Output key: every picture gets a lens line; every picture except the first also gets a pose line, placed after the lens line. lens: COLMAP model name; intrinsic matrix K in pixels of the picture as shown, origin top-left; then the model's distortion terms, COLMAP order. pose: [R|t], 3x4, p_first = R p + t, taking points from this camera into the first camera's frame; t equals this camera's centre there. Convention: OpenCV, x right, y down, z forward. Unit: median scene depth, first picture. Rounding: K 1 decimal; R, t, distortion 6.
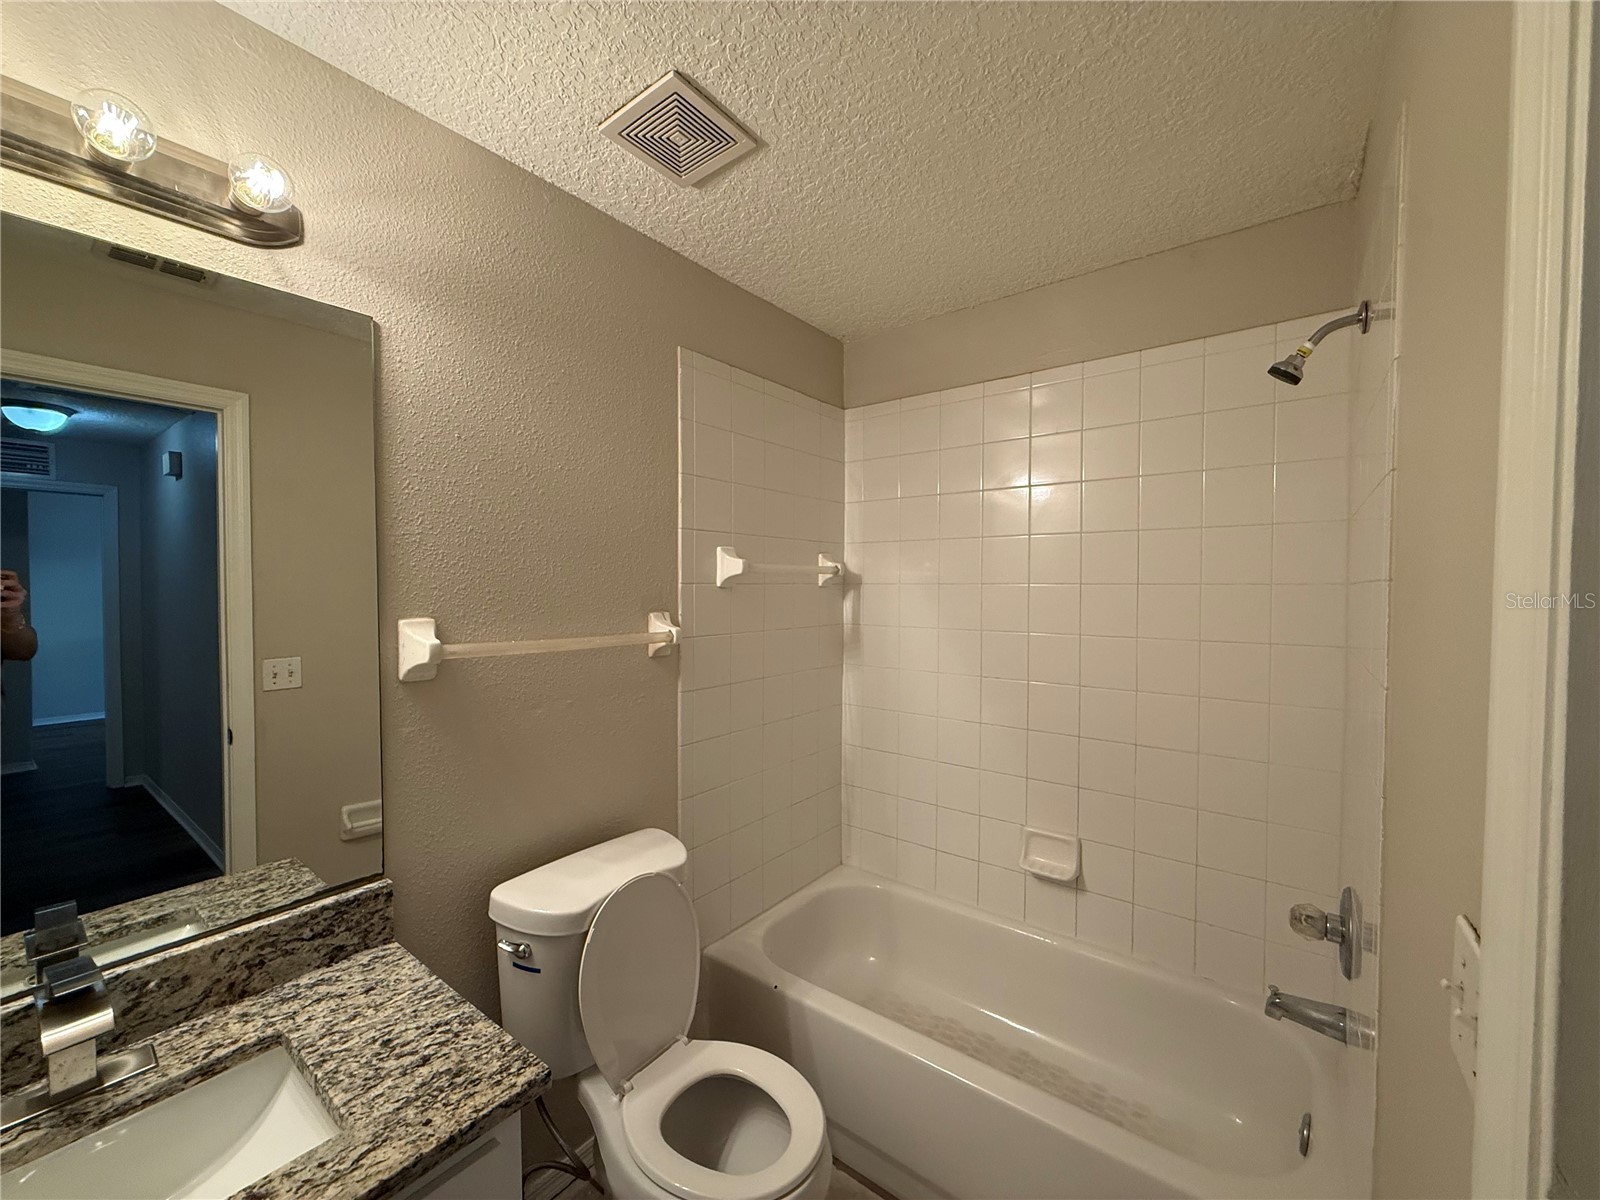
lens RADIAL K [[637.2, 0, 795.5], [0, 637.2, 601.6], [0, 0, 1]] dist [0.000095, 0.000207]
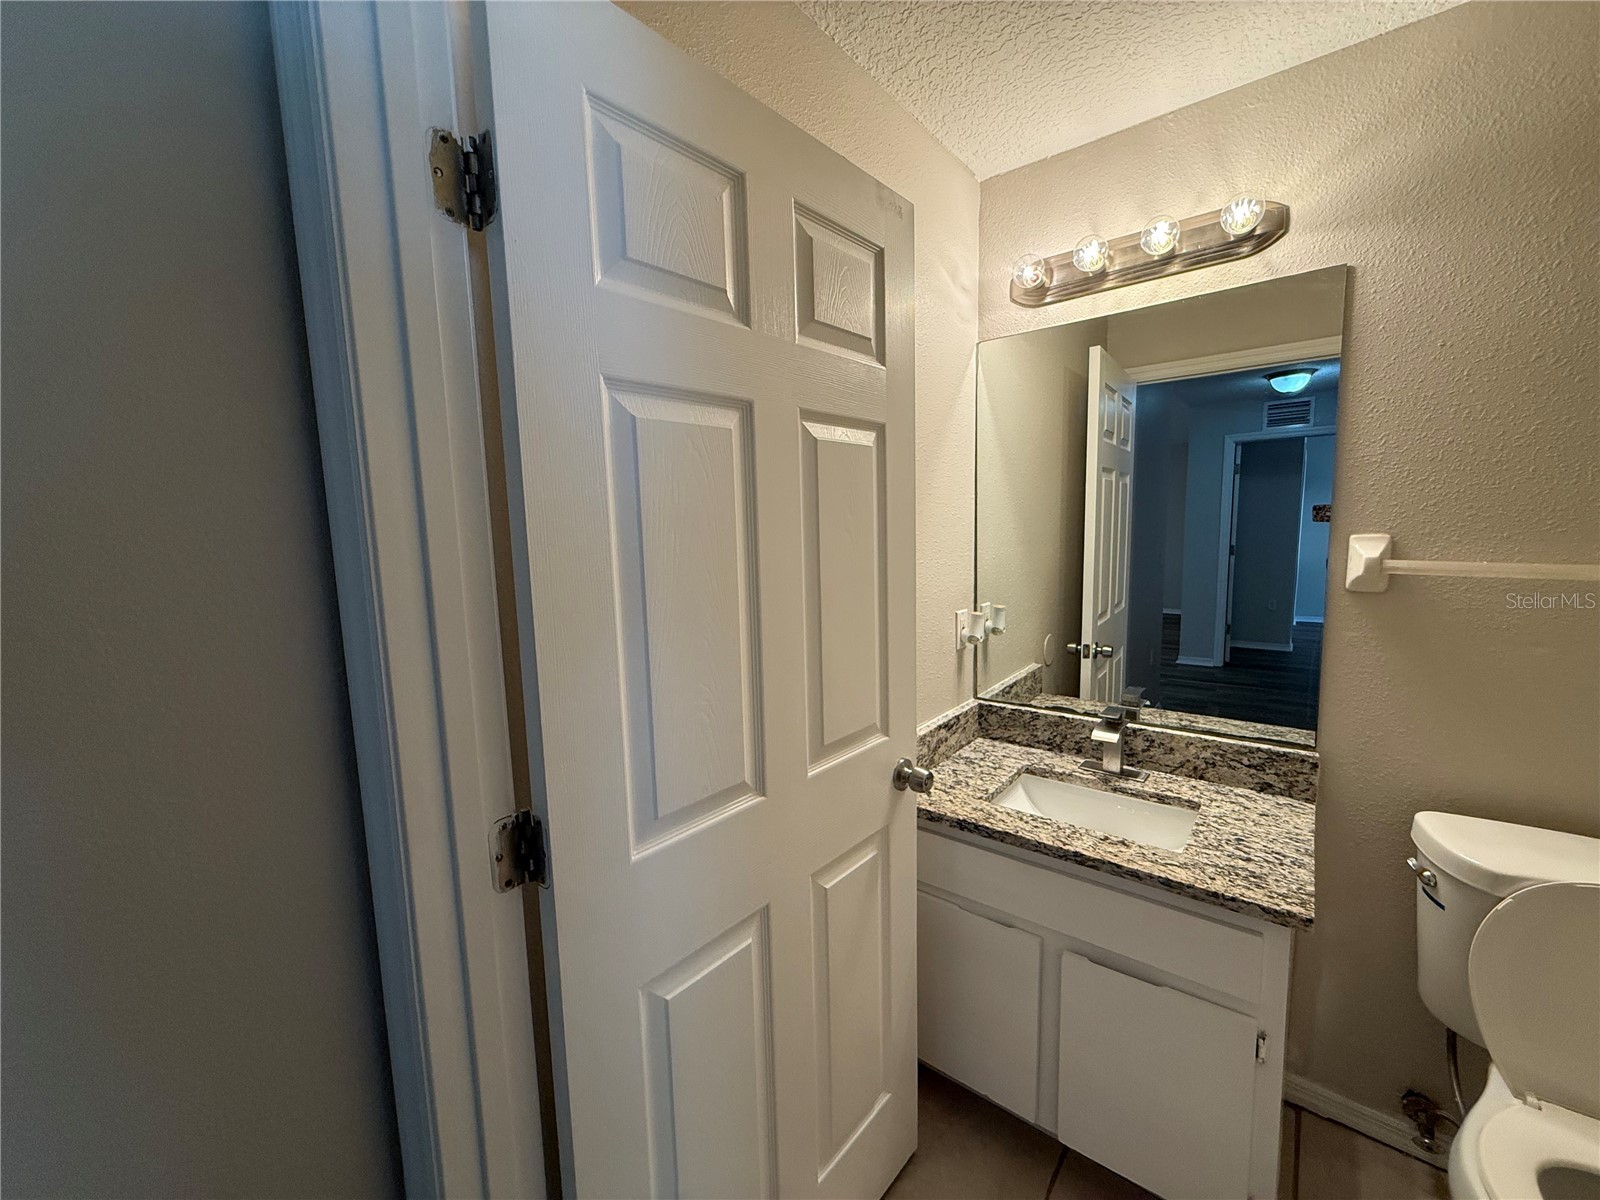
lens RADIAL K [[637.2, 0, 808.4], [0, 637.2, 598.8], [0, 0, 1]] dist [0.000095, 0.000207]
pose [[-0.012358, 0.115744, -0.993202, 0.557911], [-0.000462, 0.993277, 0.115759, 0.012020], [0.999924, 0.001889, -0.012222, 0.067409]]
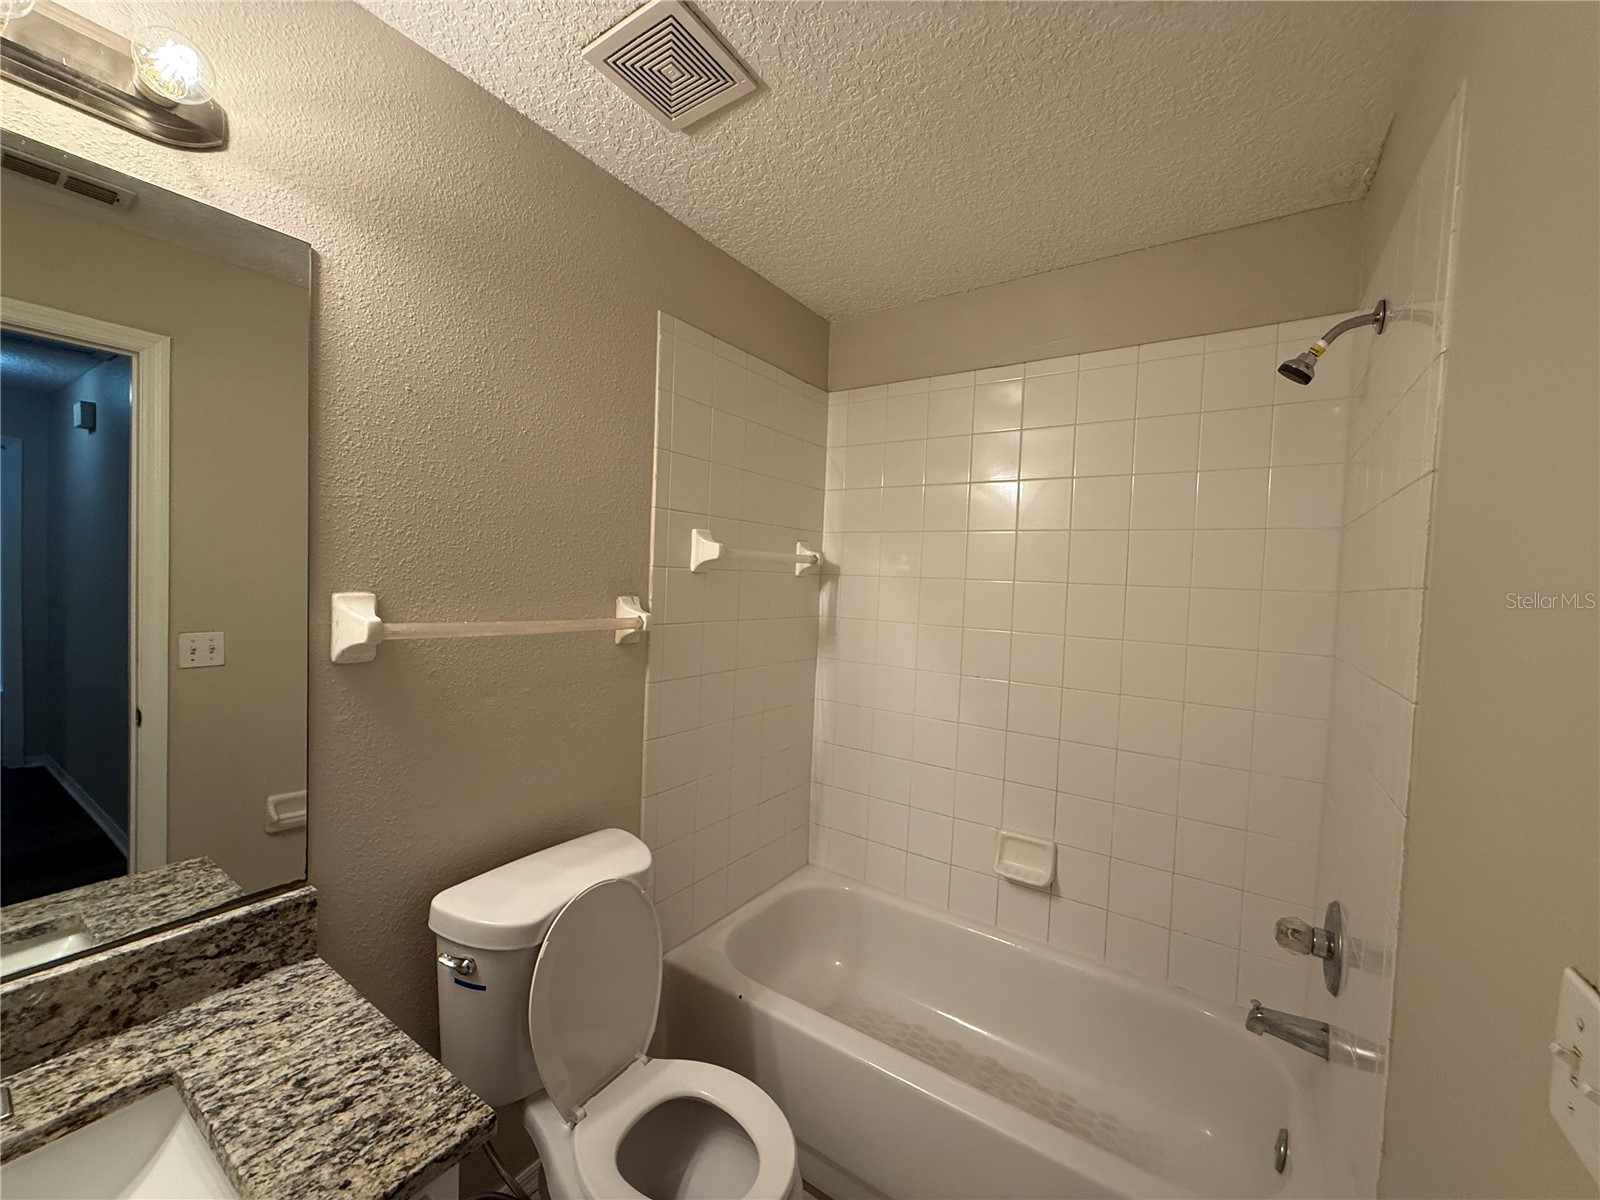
lens RADIAL K [[637.2, 0, 795.6], [0, 637.2, 601.4], [0, 0, 1]] dist [0.000095, 0.000207]
pose [[0.997472, 0.035380, 0.061629, -0.041875], [-0.036140, 0.999283, 0.011263, 0.007390], [-0.061187, -0.013461, 0.998036, 0.088841]]
